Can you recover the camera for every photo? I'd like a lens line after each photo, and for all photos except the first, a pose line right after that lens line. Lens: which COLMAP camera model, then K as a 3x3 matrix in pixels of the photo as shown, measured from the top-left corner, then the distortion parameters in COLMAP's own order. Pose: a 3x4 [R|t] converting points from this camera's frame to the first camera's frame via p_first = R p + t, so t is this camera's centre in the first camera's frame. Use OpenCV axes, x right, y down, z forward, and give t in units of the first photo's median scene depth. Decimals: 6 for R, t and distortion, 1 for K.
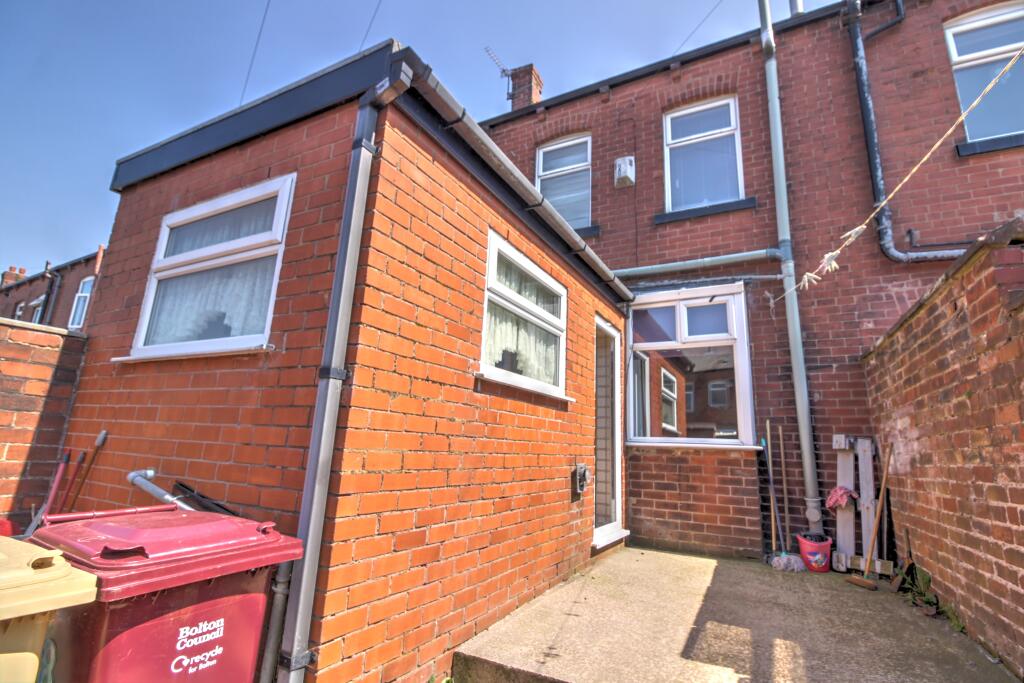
lens RADIAL K [[479.2, 0, 521.1], [0, 479.2, 336.3], [0, 0, 1]] dist [-0.016217, -0.000518]
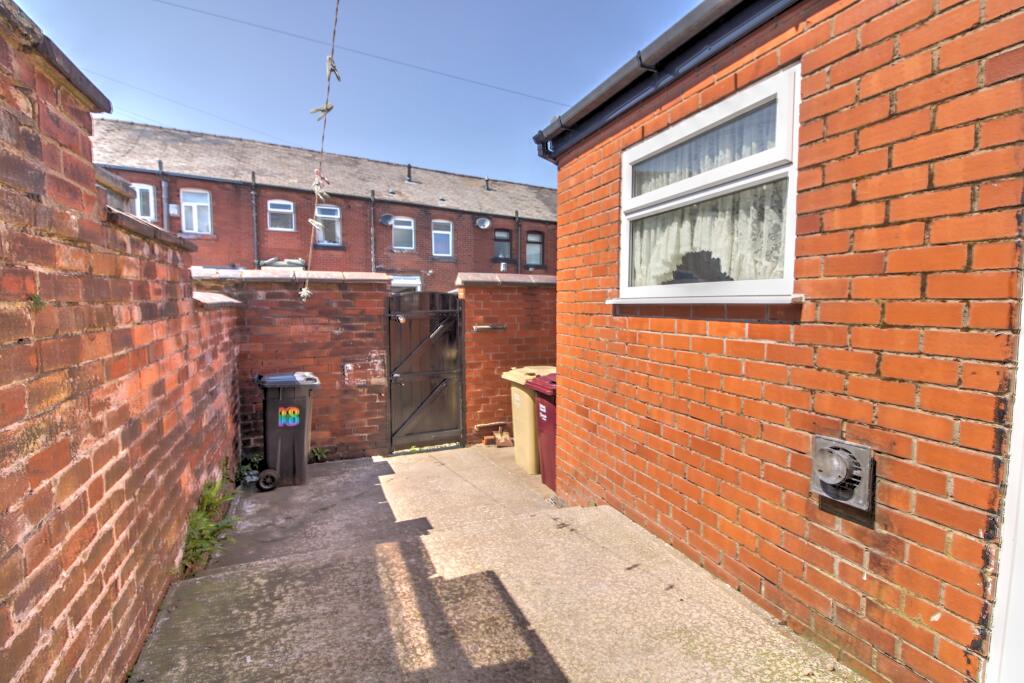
lens RADIAL K [[479.2, 0, 516.5], [0, 479.2, 339.4], [0, 0, 1]] dist [-0.016217, -0.000518]
pose [[-0.654319, 0.013383, -0.756101, 0.970463], [0.140751, 0.984528, -0.104378, 0.268463], [0.743005, -0.174718, -0.646078, 1.614071]]
